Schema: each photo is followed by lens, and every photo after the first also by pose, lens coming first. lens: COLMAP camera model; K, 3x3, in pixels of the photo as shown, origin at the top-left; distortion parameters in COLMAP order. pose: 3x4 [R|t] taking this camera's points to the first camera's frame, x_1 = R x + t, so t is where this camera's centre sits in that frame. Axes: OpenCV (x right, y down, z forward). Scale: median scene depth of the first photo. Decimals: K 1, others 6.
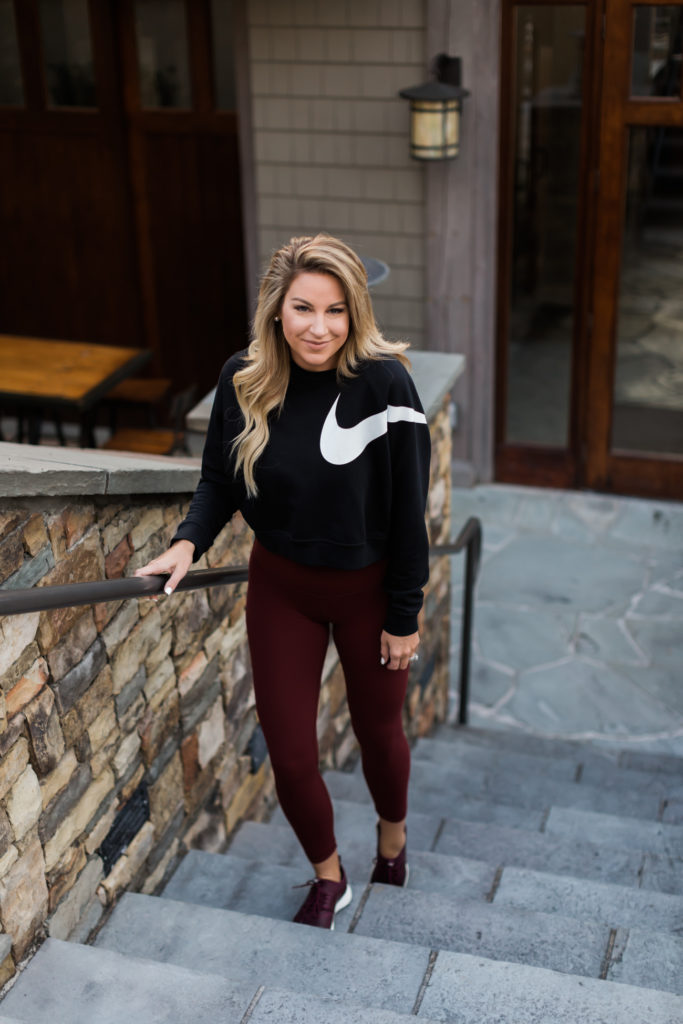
lens RADIAL K [[1509.8, 0, 341.5], [0, 1509.8, 512.0], [0, 0, 1]] dist [0.069062, -0.071353]
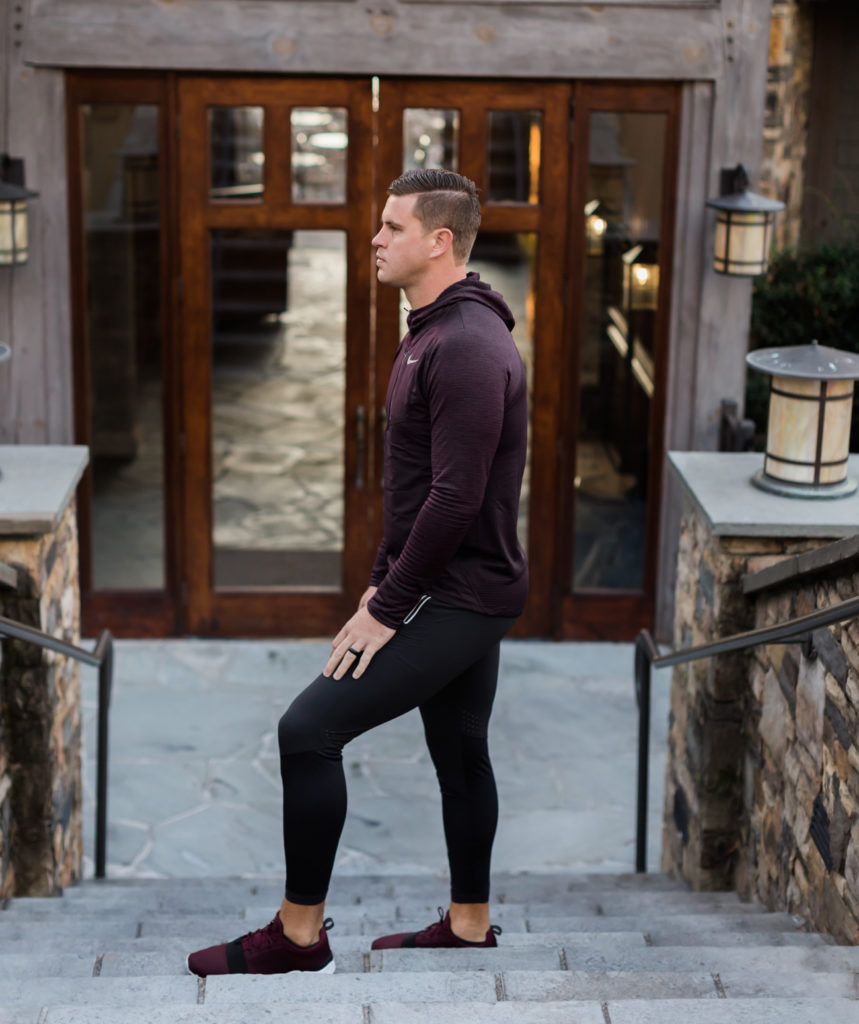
lens RADIAL K [[1900.3, 0, 399.1], [0, 1900.3, 383.5], [0, 0, 1]] dist [0.047935, 0.210196]
pose [[0.943823, -0.035549, 0.328535, -0.106082], [0.104229, 0.975473, -0.193879, 0.091715], [-0.313584, 0.217230, 0.924379, -0.114538]]
